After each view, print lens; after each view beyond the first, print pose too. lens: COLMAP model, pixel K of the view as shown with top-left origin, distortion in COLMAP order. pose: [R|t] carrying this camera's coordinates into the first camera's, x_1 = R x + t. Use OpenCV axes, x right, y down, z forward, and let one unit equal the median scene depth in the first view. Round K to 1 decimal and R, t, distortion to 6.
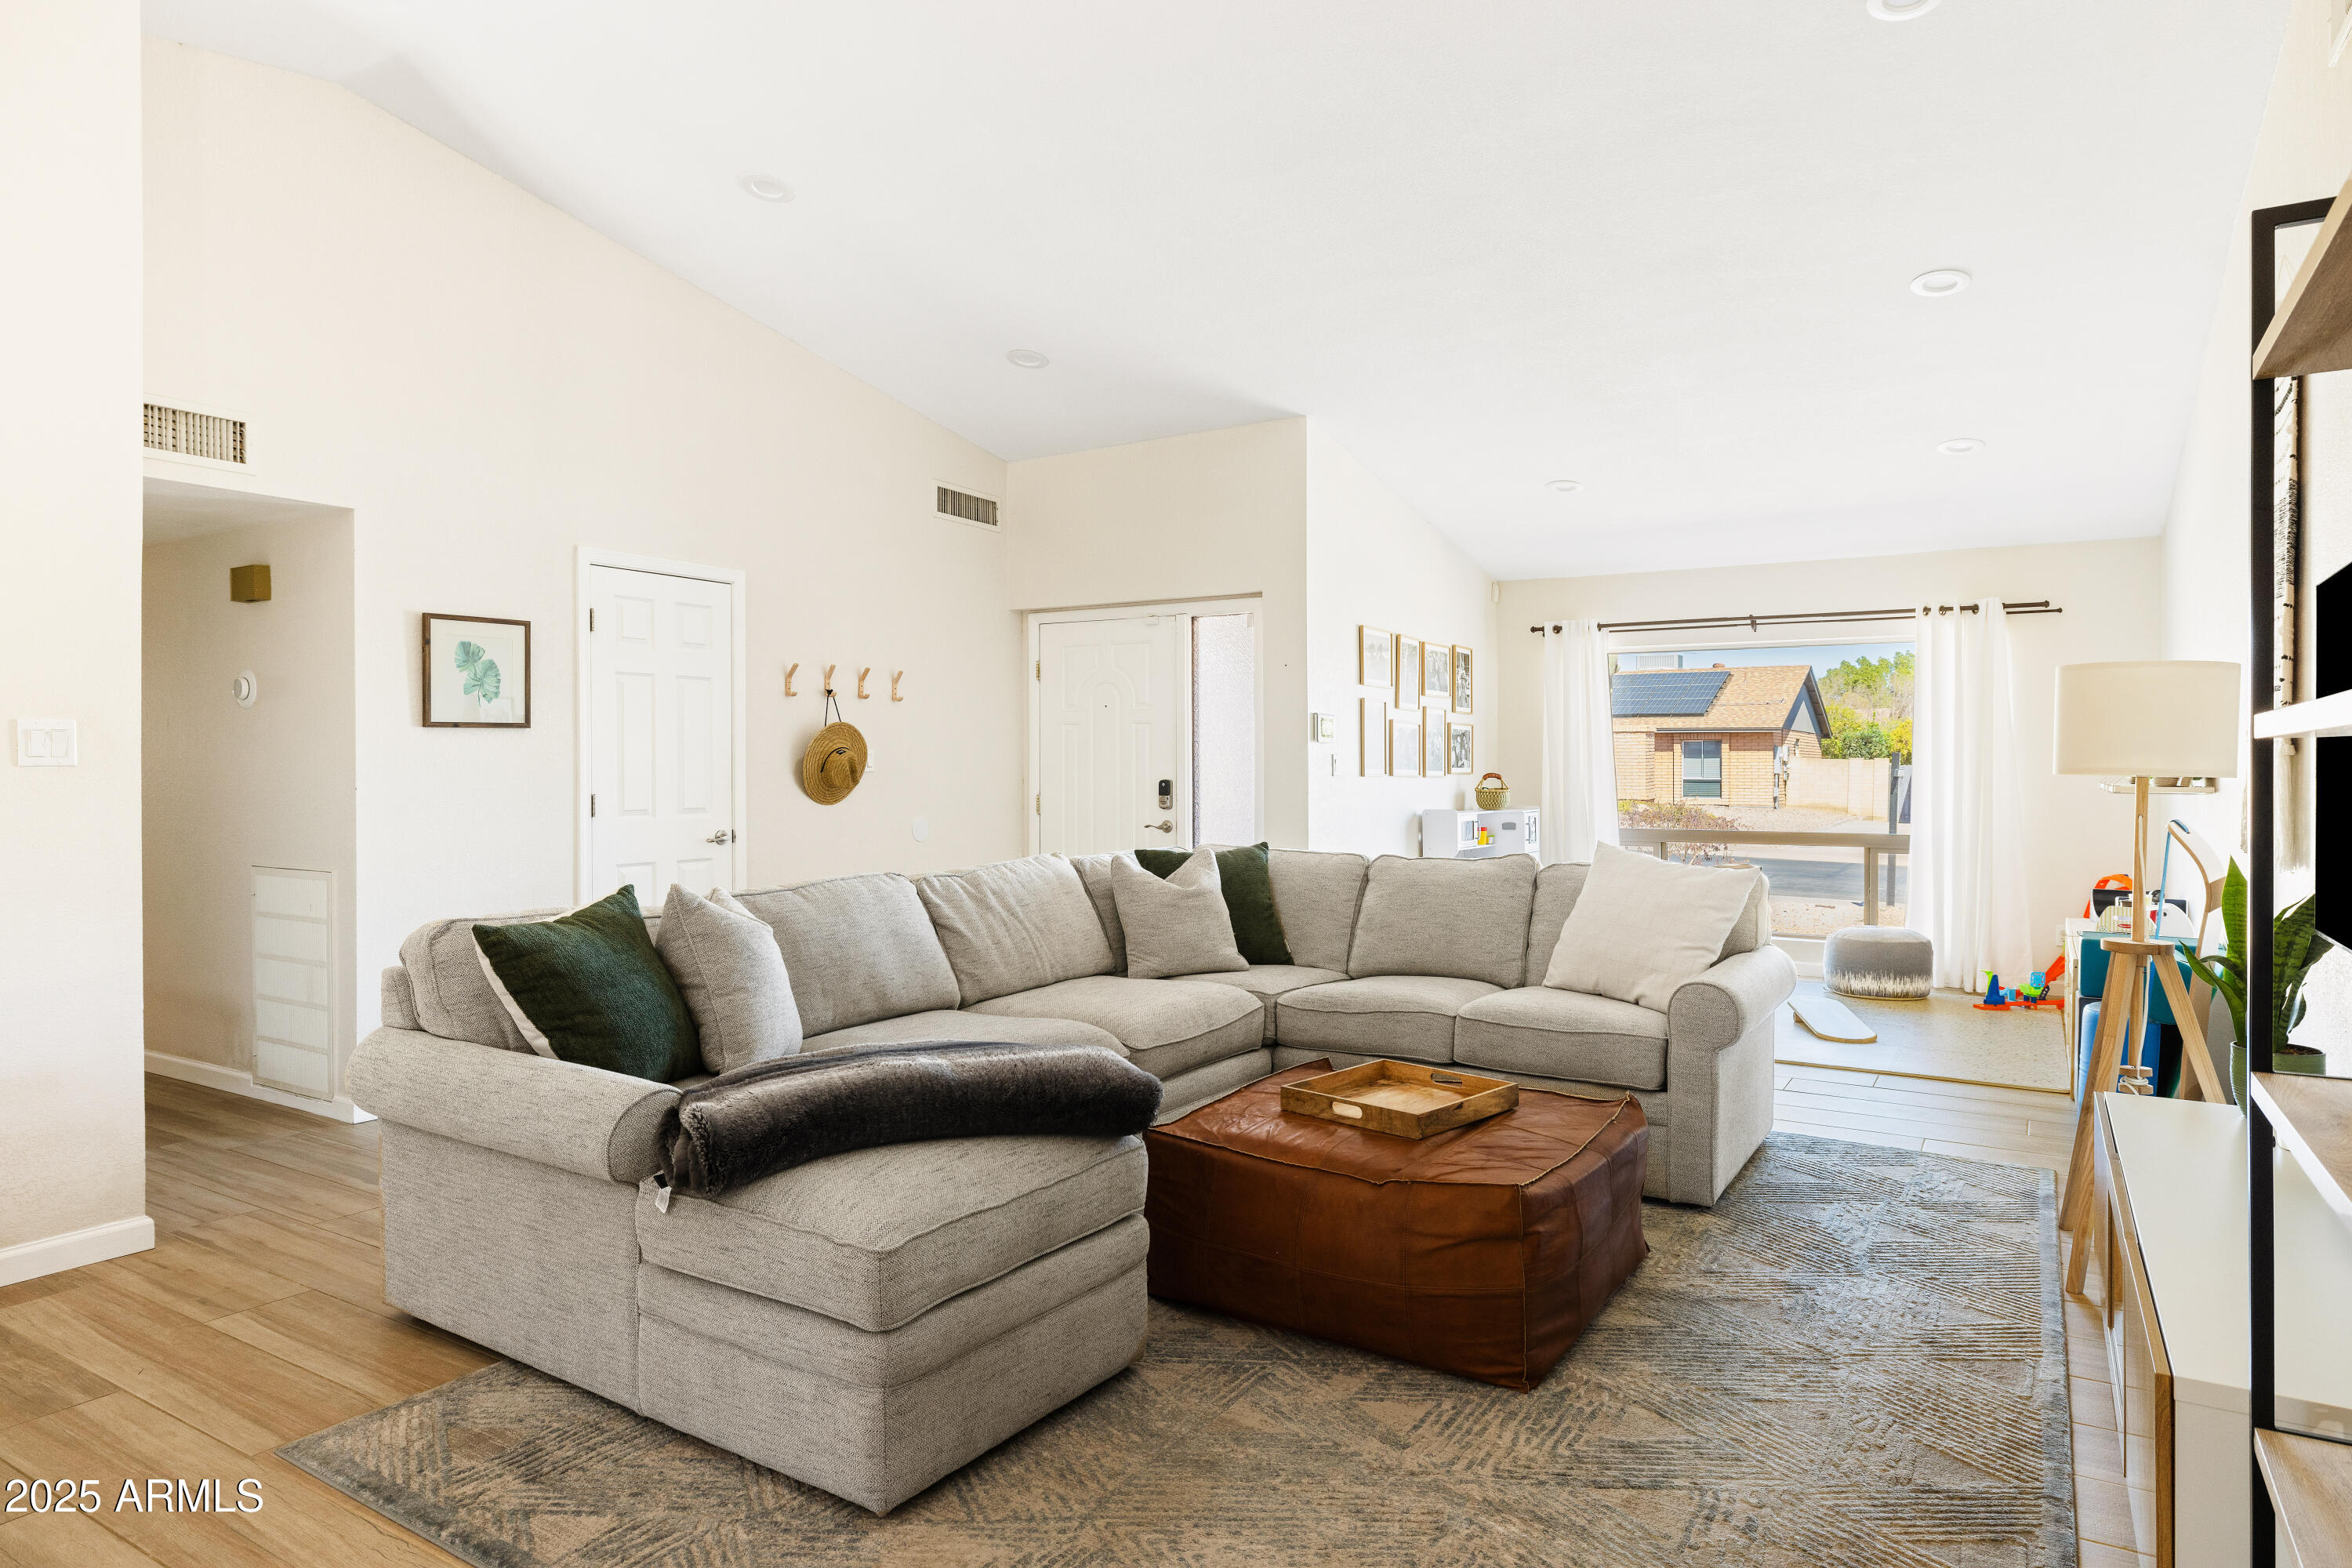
lens RADIAL K [[1400.9, 0, 1174.0], [0, 1400.9, 779.0], [0, 0, 1]] dist [-0.001637, -0.000154]
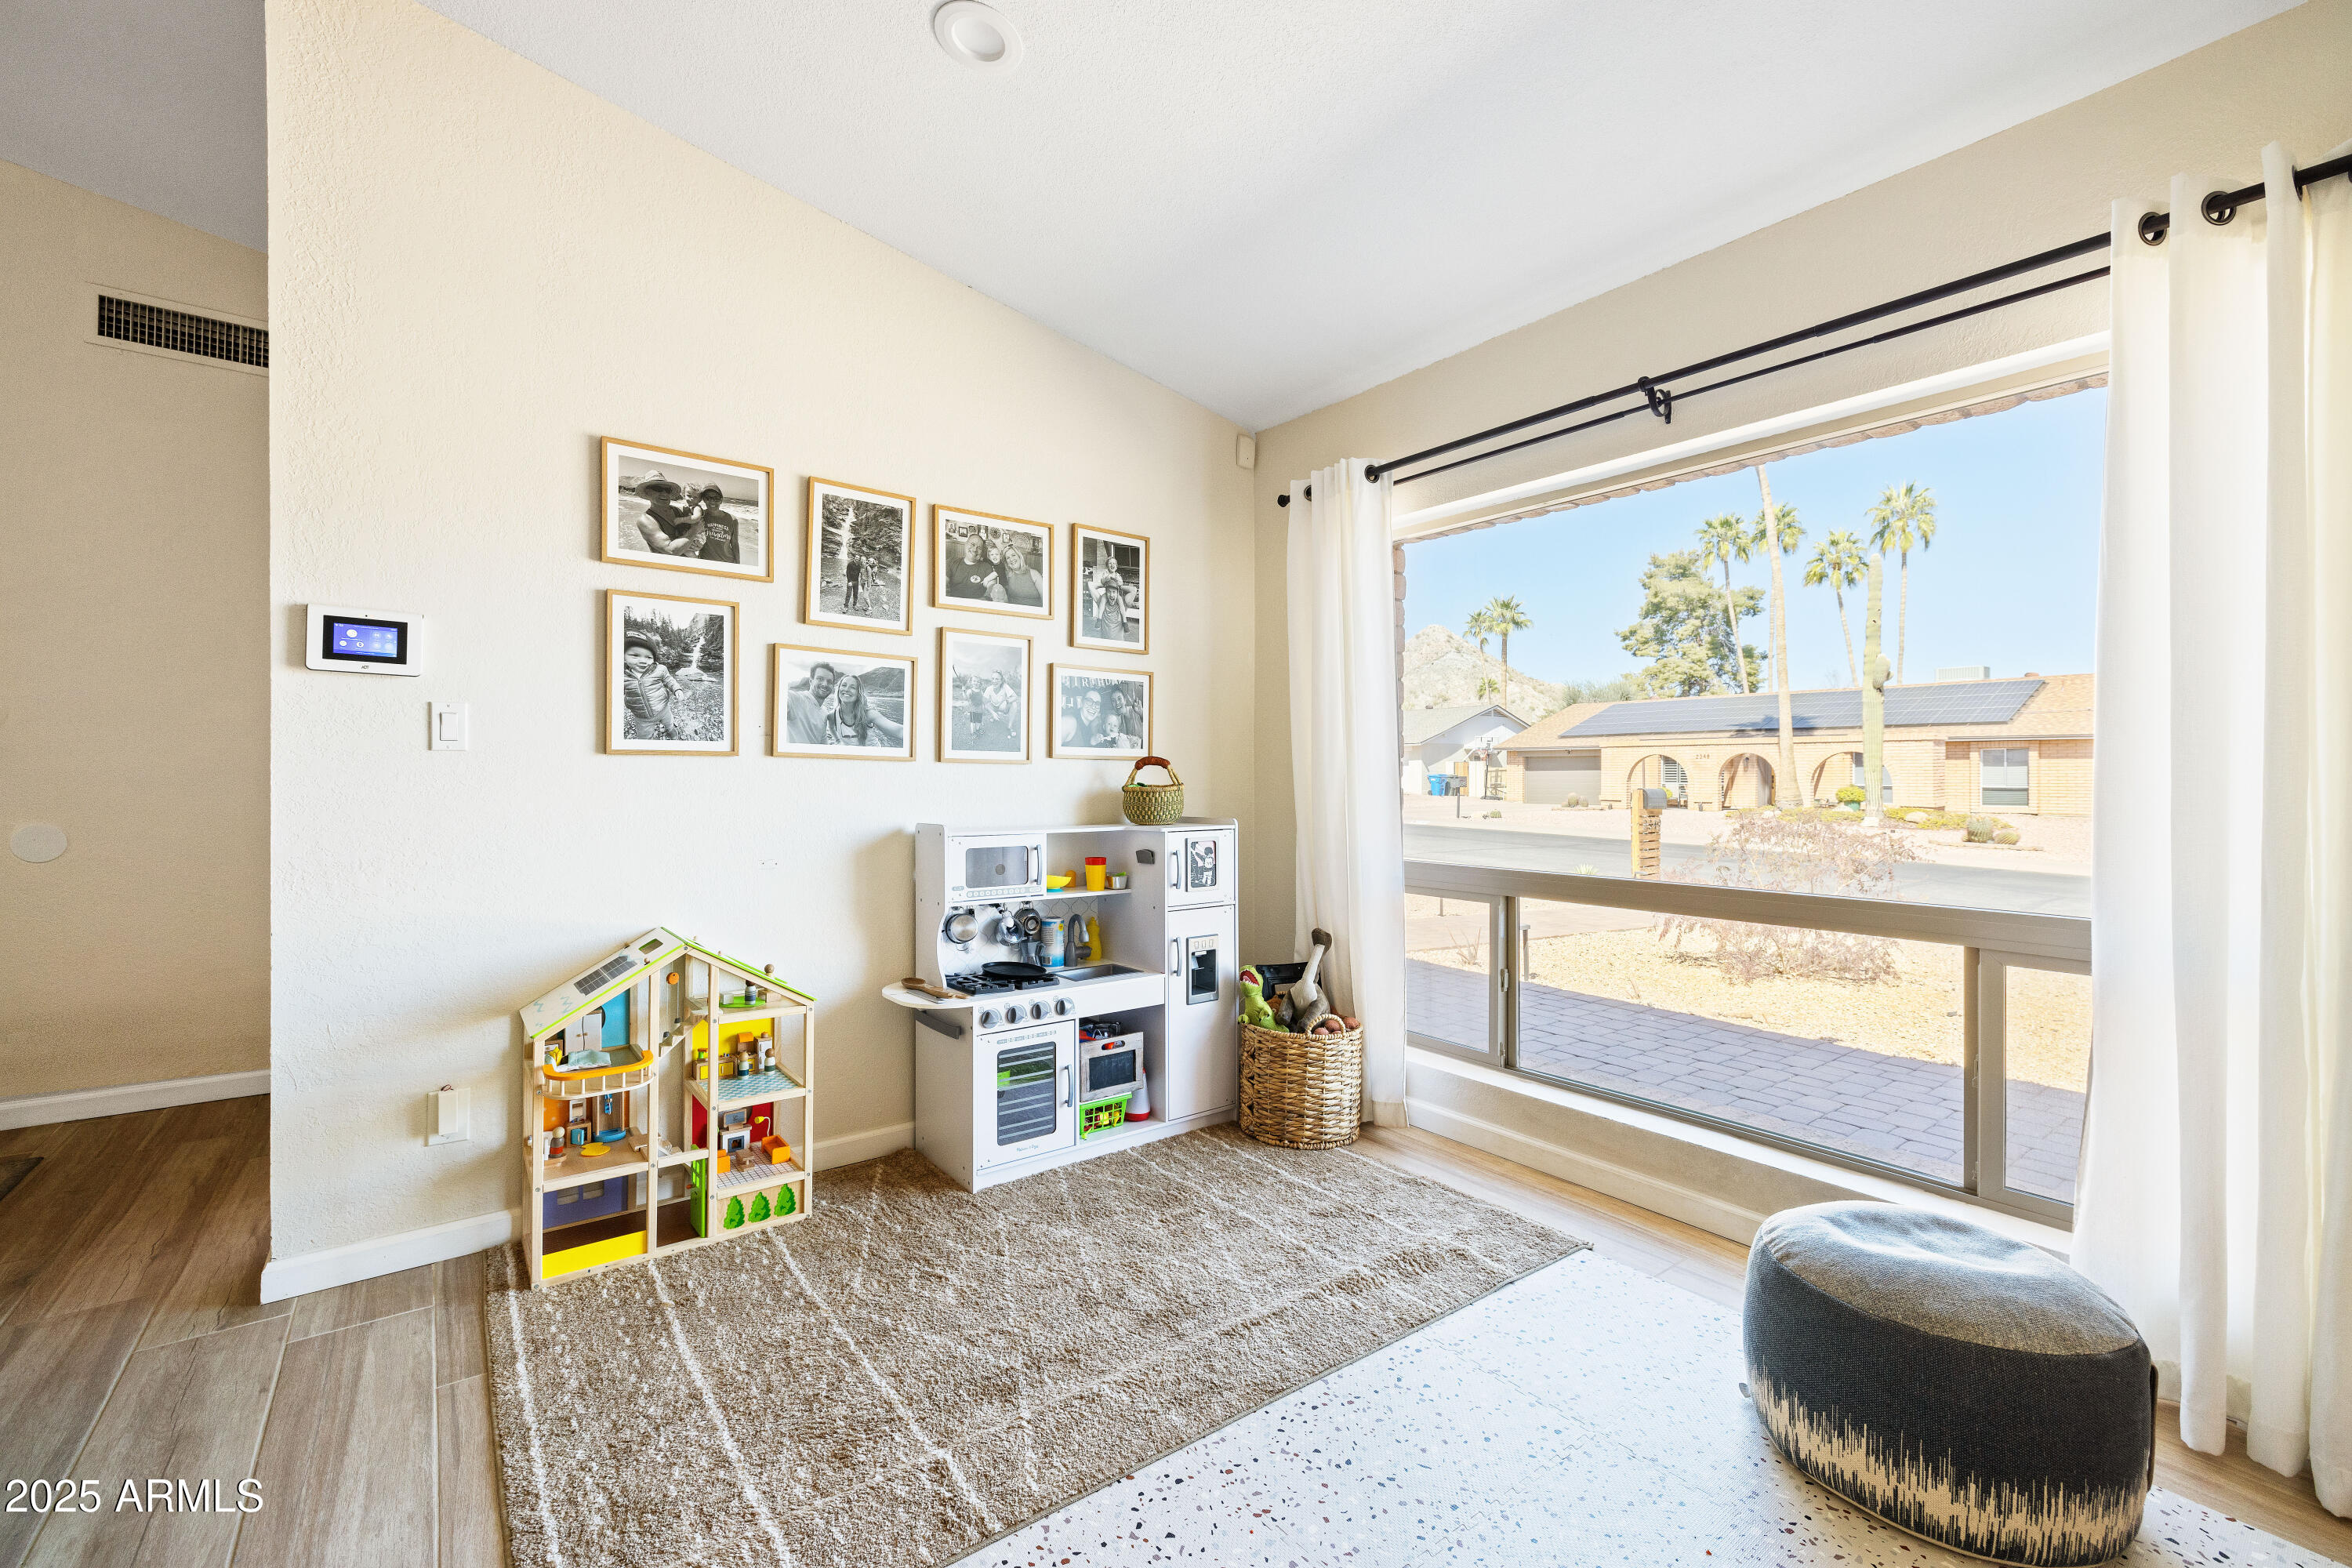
lens RADIAL K [[989.4, 0, 1167.5], [0, 989.4, 778.5], [0, 0, 1]] dist [-0.003549, -0.000370]
pose [[0.931933, 0.005233, -0.362592, 0.497709], [-0.007326, 0.999963, -0.004398, 0.007477], [0.362555, 0.006756, 0.931938, 0.863589]]
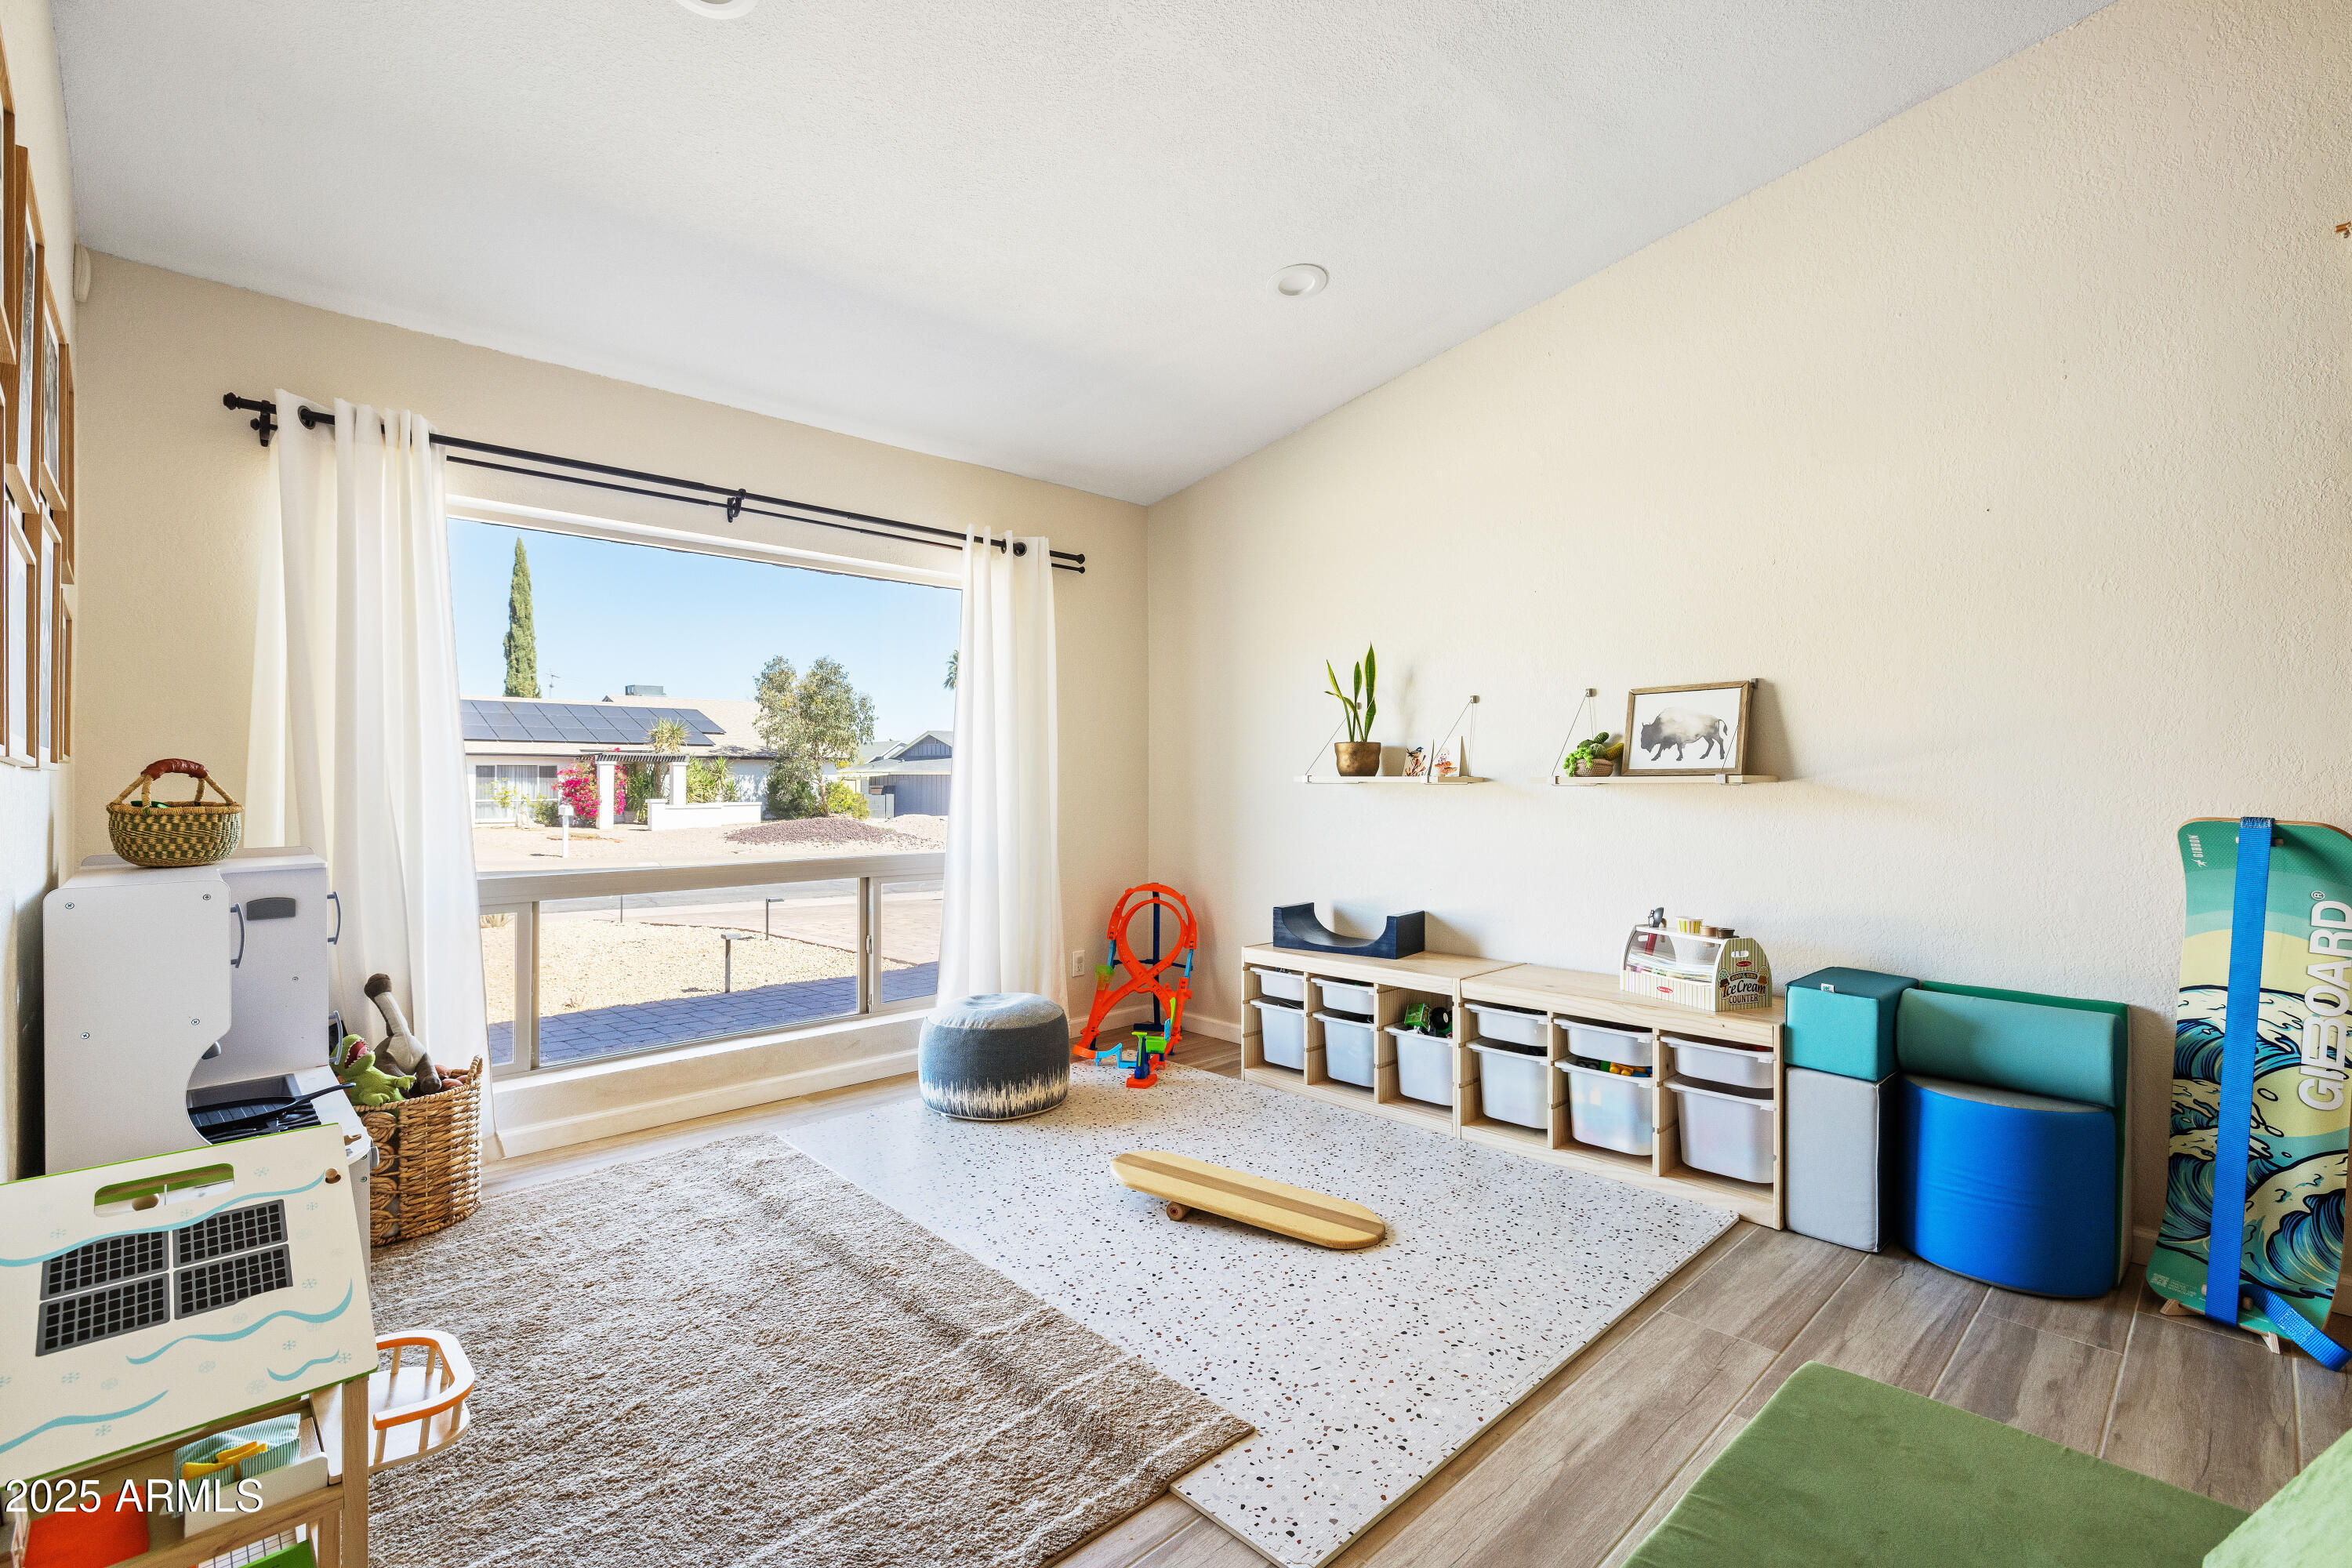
lens RADIAL K [[1052.9, 0, 1168.6], [0, 1052.9, 775.1], [0, 0, 1]] dist [-0.003220, 0.000402]
pose [[0.252108, 0.002301, 0.967696, 0.050160], [0.010494, 0.999932, -0.005112, 0.004186], [-0.967642, 0.011444, 0.252066, 0.932830]]
